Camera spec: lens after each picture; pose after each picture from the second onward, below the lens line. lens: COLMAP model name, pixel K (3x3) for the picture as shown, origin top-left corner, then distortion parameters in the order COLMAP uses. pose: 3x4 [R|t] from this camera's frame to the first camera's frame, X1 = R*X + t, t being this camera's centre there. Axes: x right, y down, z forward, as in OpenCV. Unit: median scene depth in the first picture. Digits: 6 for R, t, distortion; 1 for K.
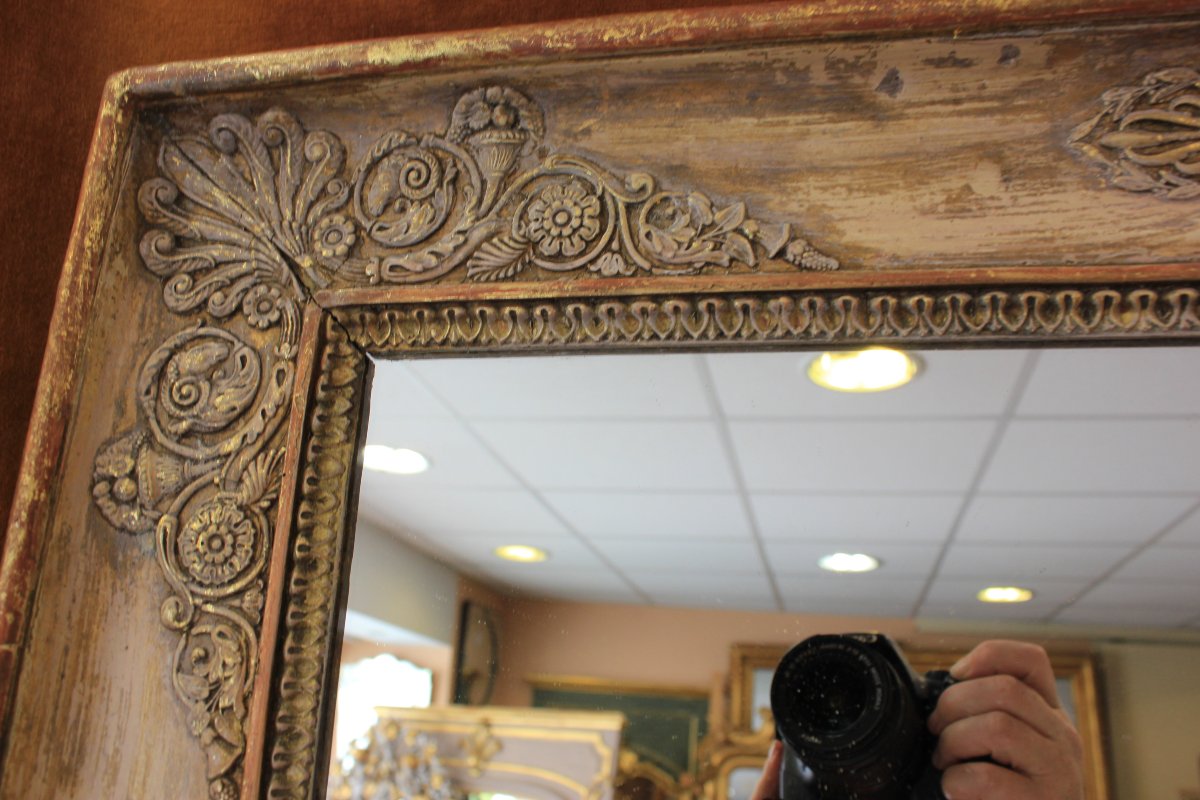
lens RADIAL K [[1050.2, 0, 618.3], [0, 1050.2, 396.2], [0, 0, 1]] dist [-0.161695, 0.143861]
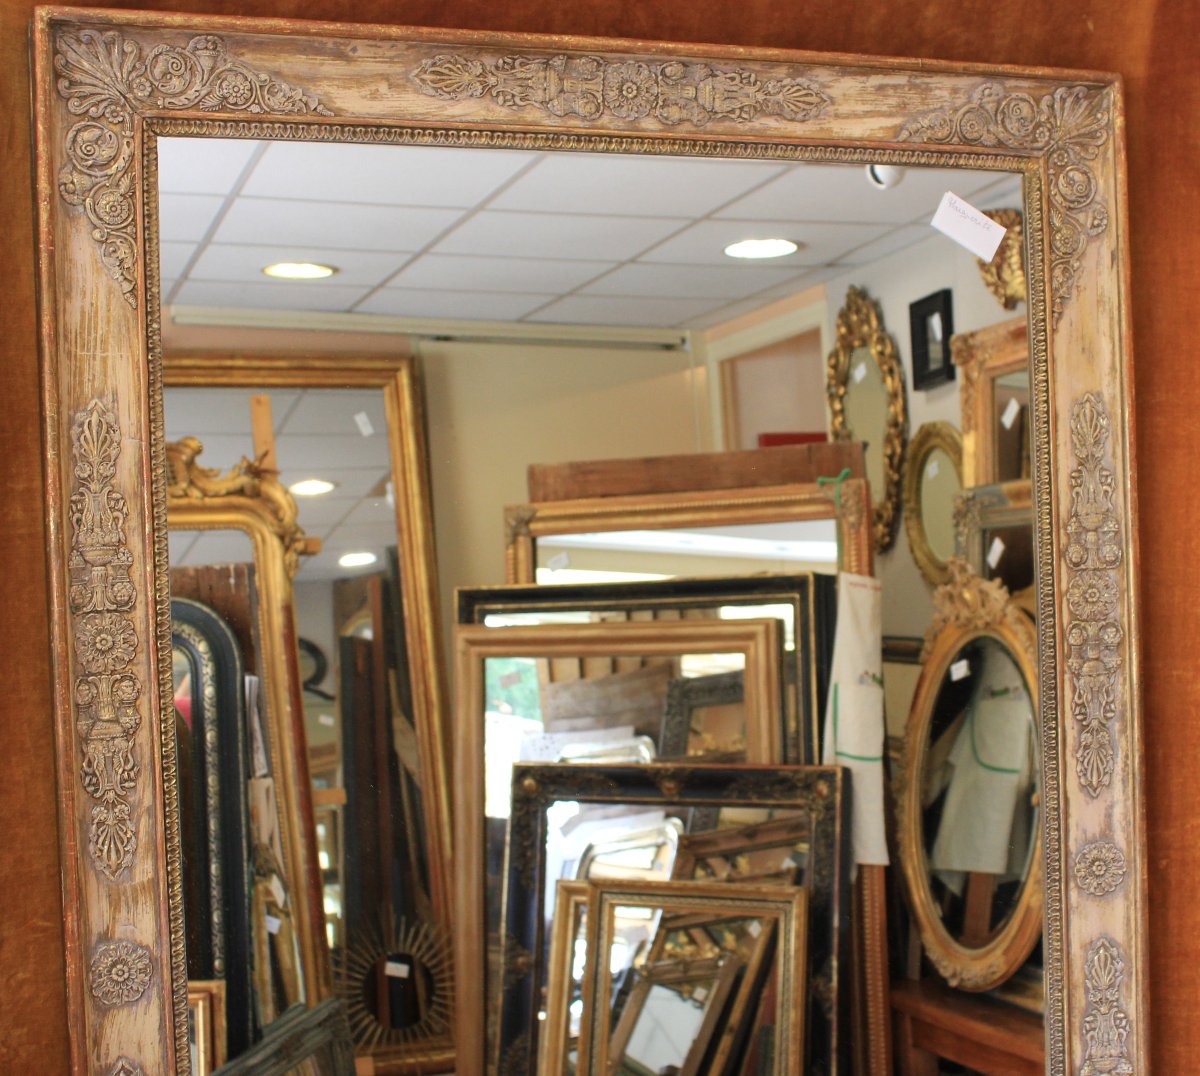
lens RADIAL K [[1930.5, 0, 668.3], [0, 1930.5, 542.8], [0, 0, 1]] dist [-0.104481, 0.210293]
pose [[0.835599, -0.086761, 0.542446, -1.902899], [-0.085696, 0.954773, 0.284719, -0.551948], [-0.542615, -0.284396, 0.790372, -3.857680]]
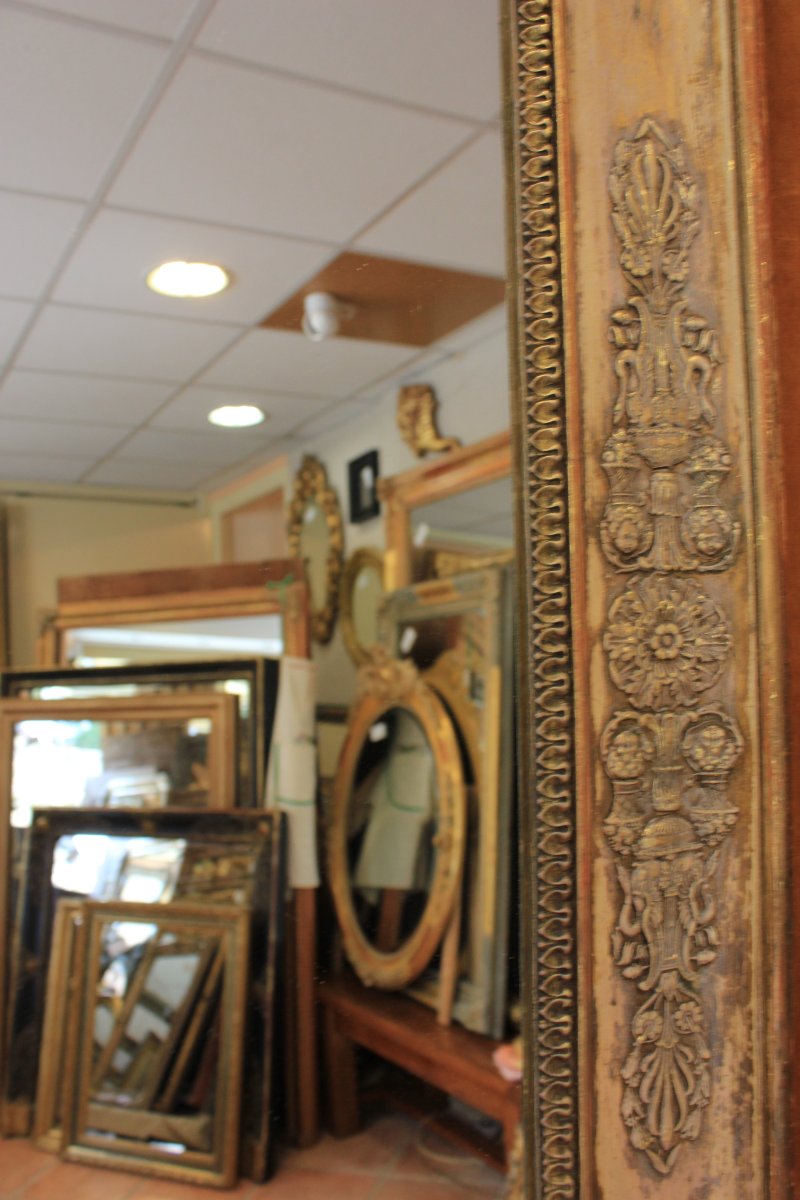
lens RADIAL K [[1050.2, 0, 401.0], [0, 1050.2, 604.0], [0, 0, 1]] dist [-0.161695, 0.143861]
pose [[0.736529, -0.050372, 0.674527, 1.319831], [-0.138726, 0.964776, 0.223525, 0.892310], [-0.662027, -0.258207, 0.703598, -0.600690]]
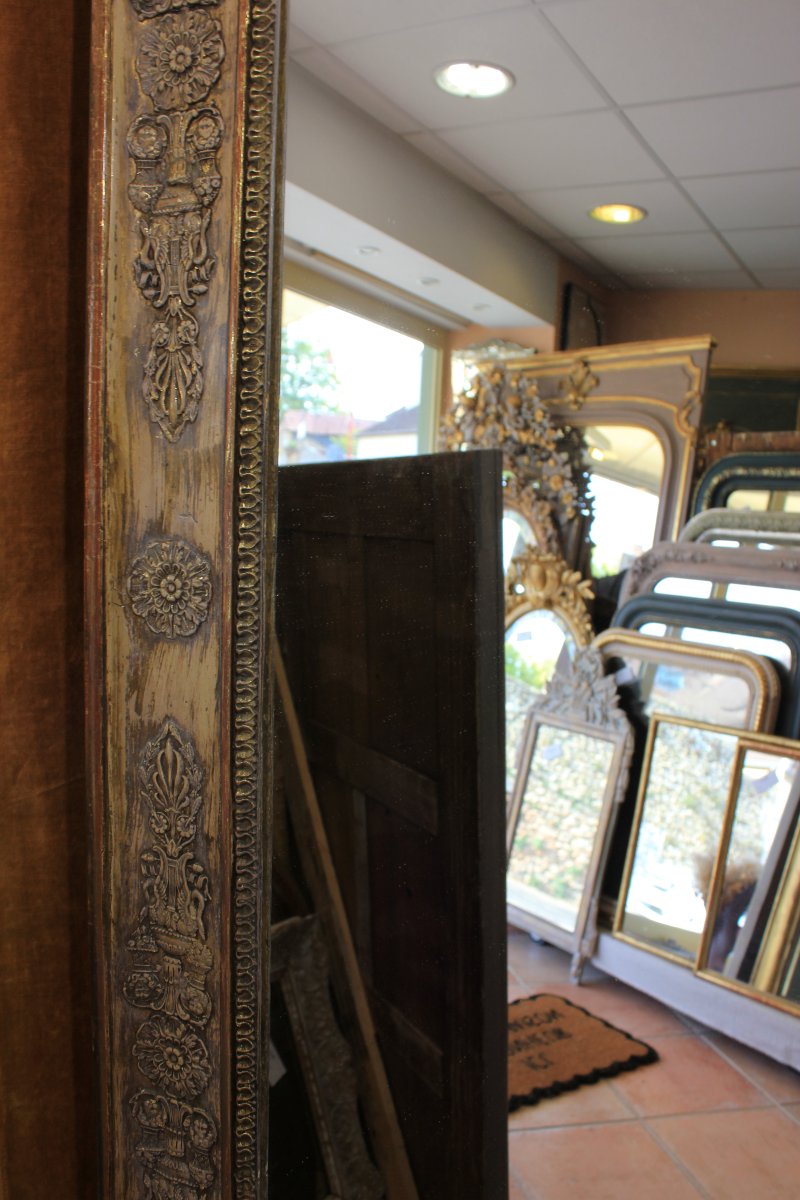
lens RADIAL K [[1066.3, 0, 417.6], [0, 1066.3, 602.4], [0, 0, 1]] dist [-0.183561, 0.149516]
pose [[0.955167, 0.026313, -0.294896, 0.370083], [0.090000, 0.923100, 0.373879, 1.417535], [0.282056, -0.383658, 0.879347, -0.967749]]
